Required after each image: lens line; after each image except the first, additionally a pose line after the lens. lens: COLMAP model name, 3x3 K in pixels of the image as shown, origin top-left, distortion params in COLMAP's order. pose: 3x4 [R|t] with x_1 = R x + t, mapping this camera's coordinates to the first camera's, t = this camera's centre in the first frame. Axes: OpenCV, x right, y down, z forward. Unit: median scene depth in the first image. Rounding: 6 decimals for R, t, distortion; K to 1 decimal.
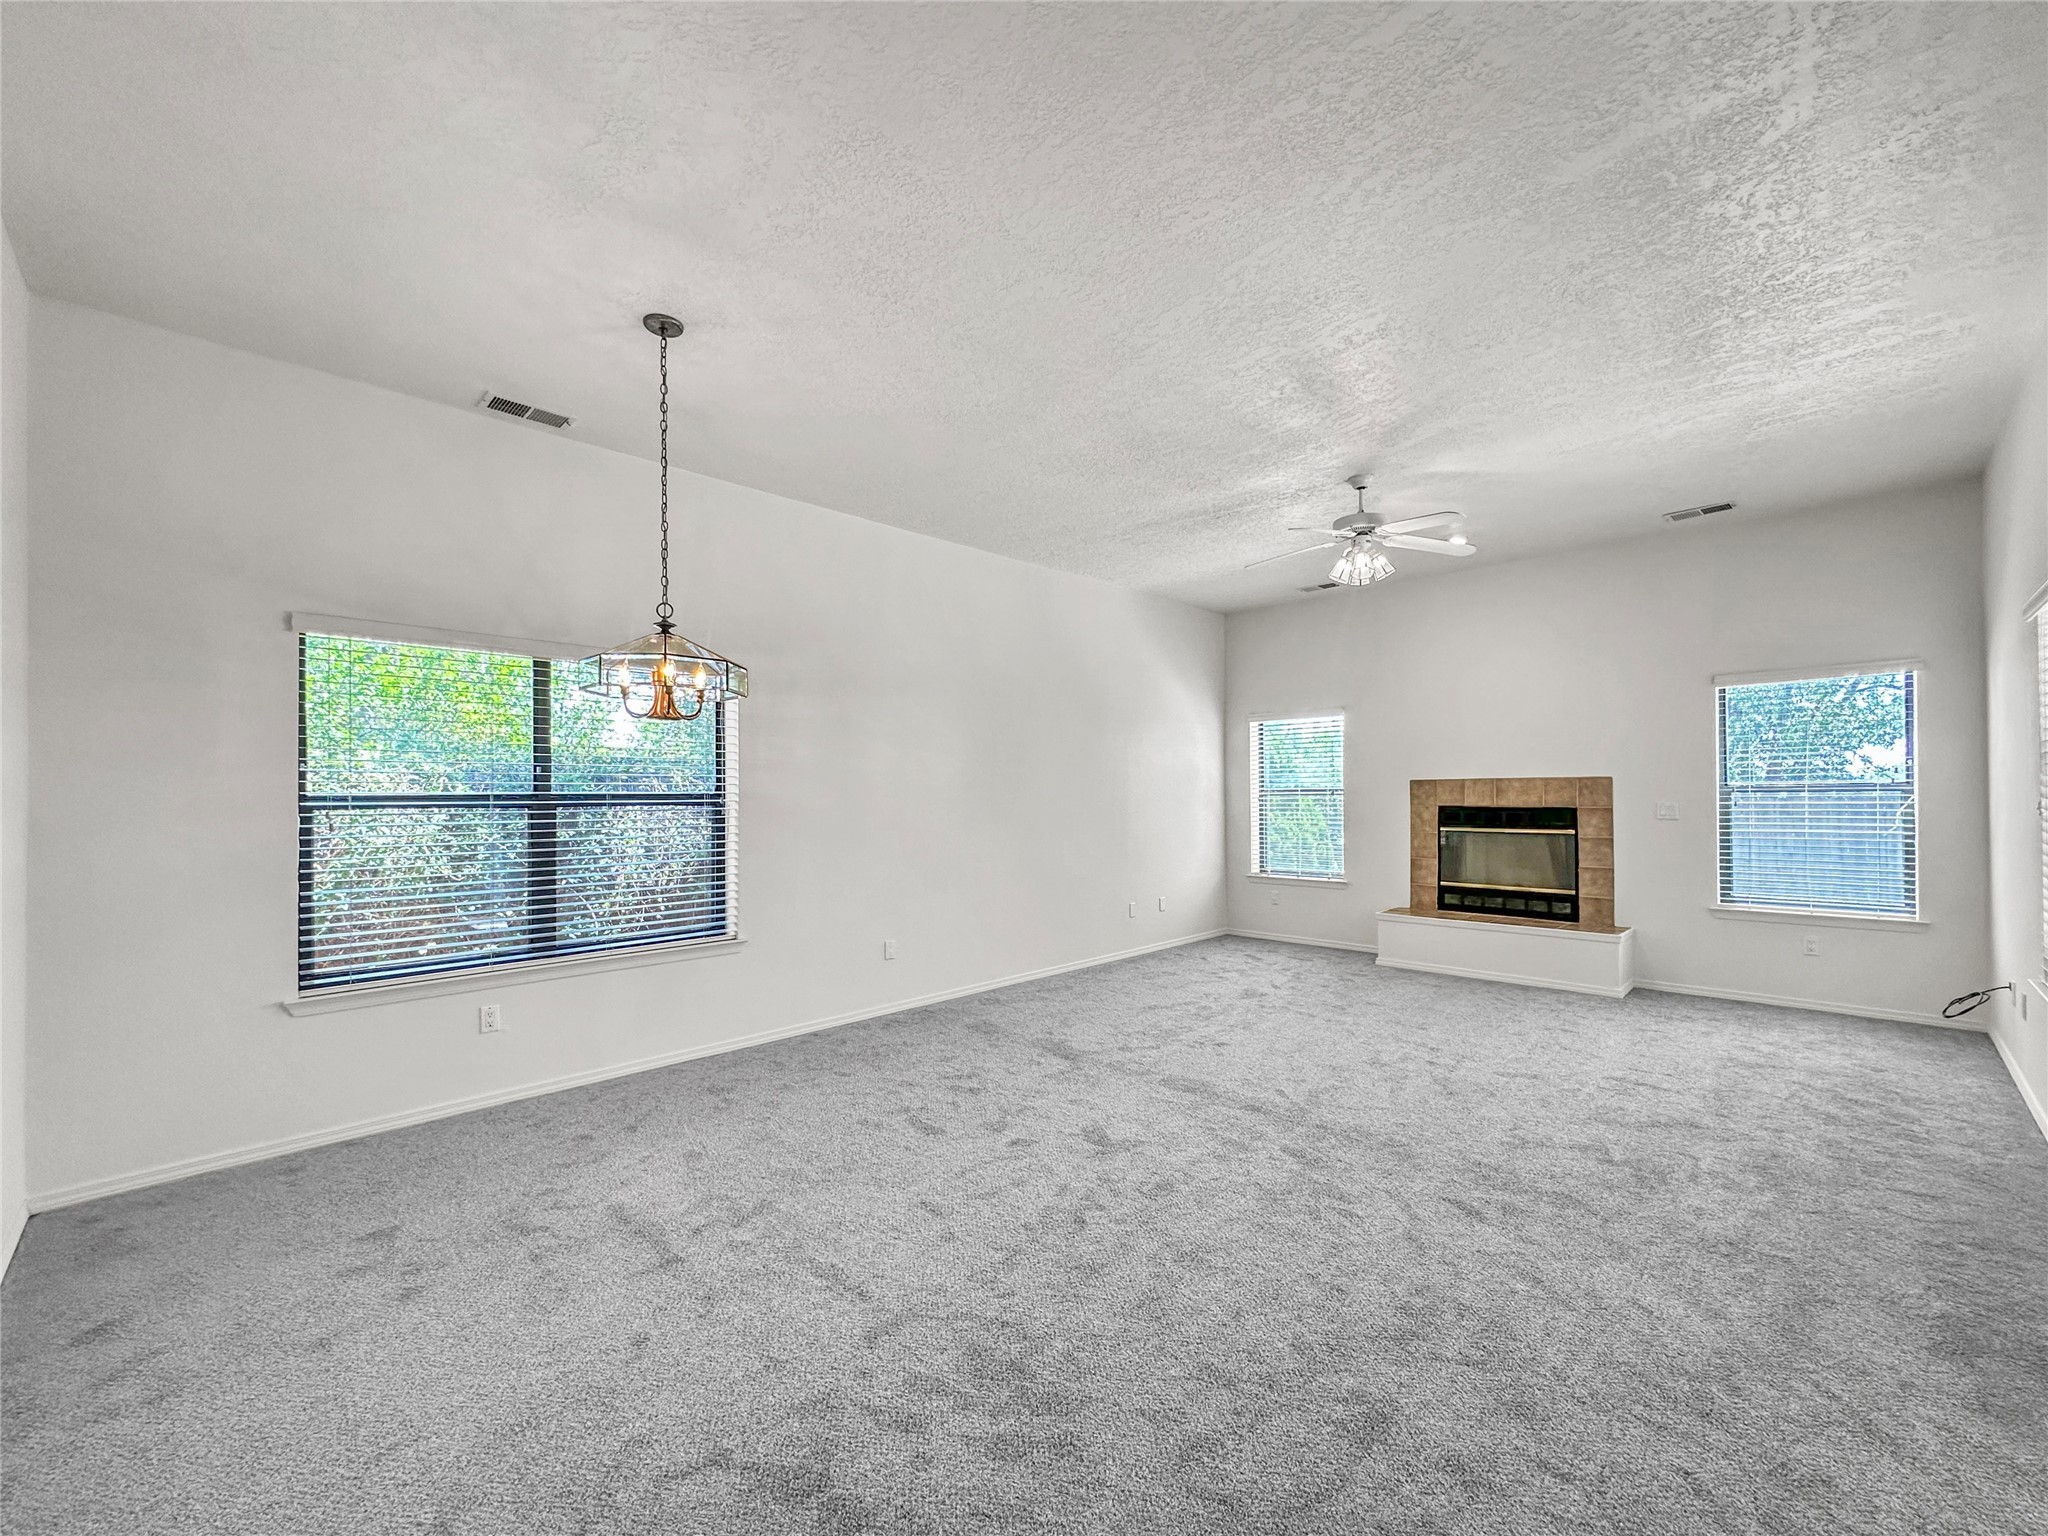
lens RADIAL K [[823.1, 0, 1037.6], [0, 823.1, 797.6], [0, 0, 1]] dist [-0.003755, 0.000888]
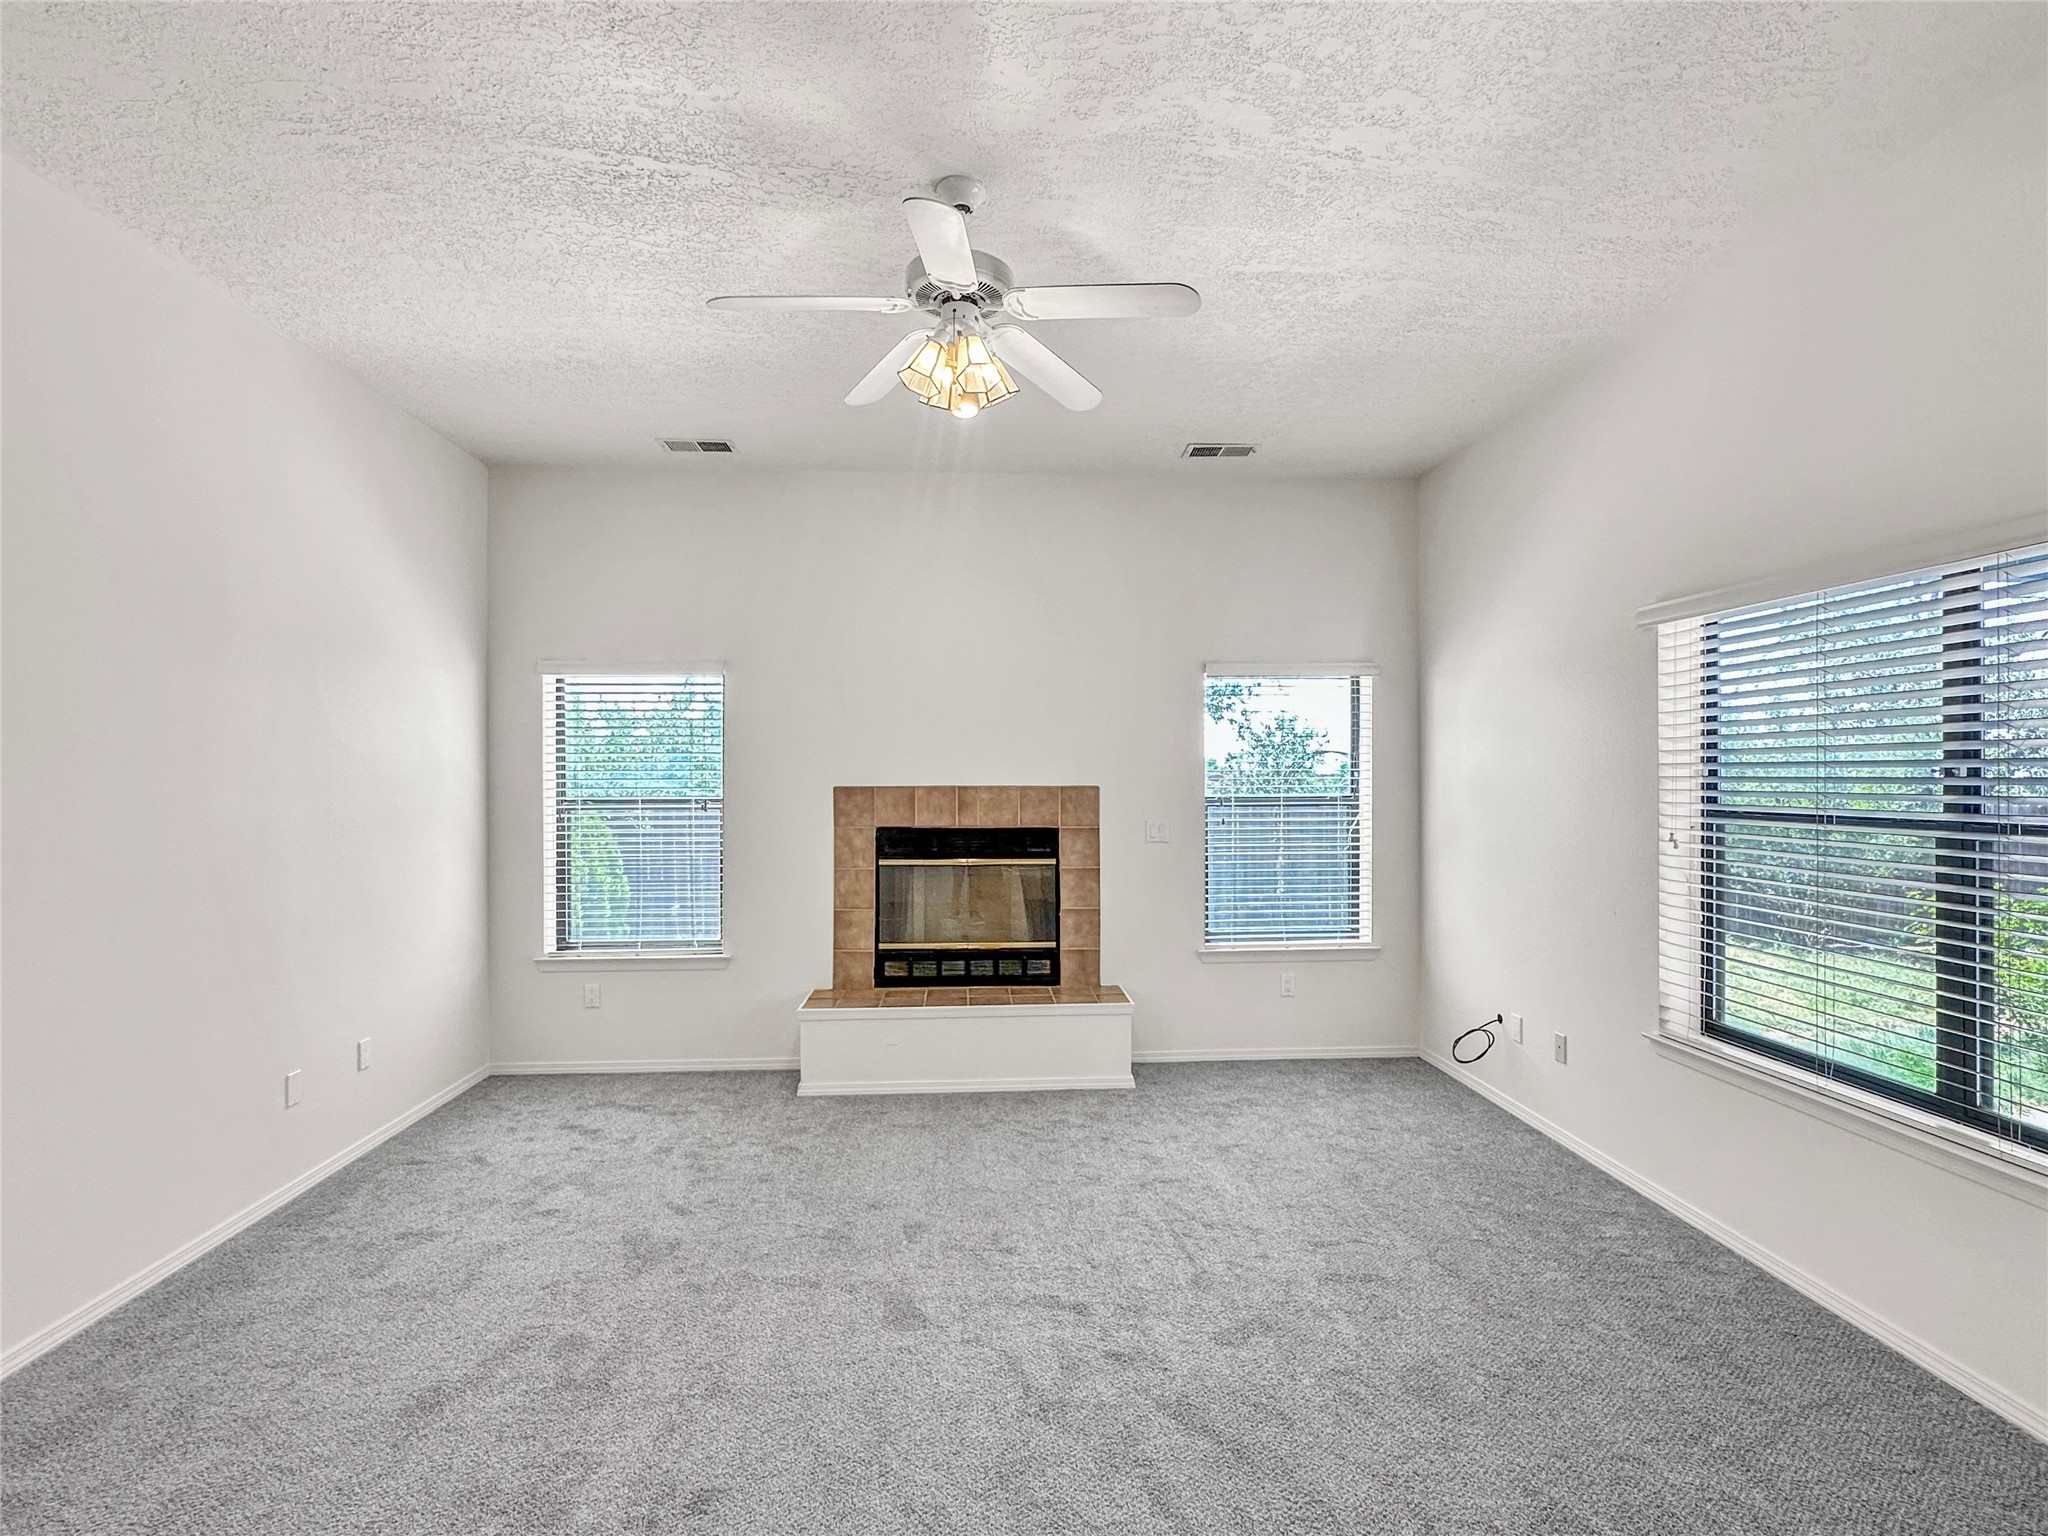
lens RADIAL K [[982.2, 0, 1020.9], [0, 982.2, 782.8], [0, 0, 1]] dist [-0.000493, -0.000389]
pose [[0.668235, 0.004998, 0.743933, -0.012871], [-0.000783, 0.999982, -0.006014, -0.021942], [-0.743950, 0.003436, 0.668227, 0.430679]]
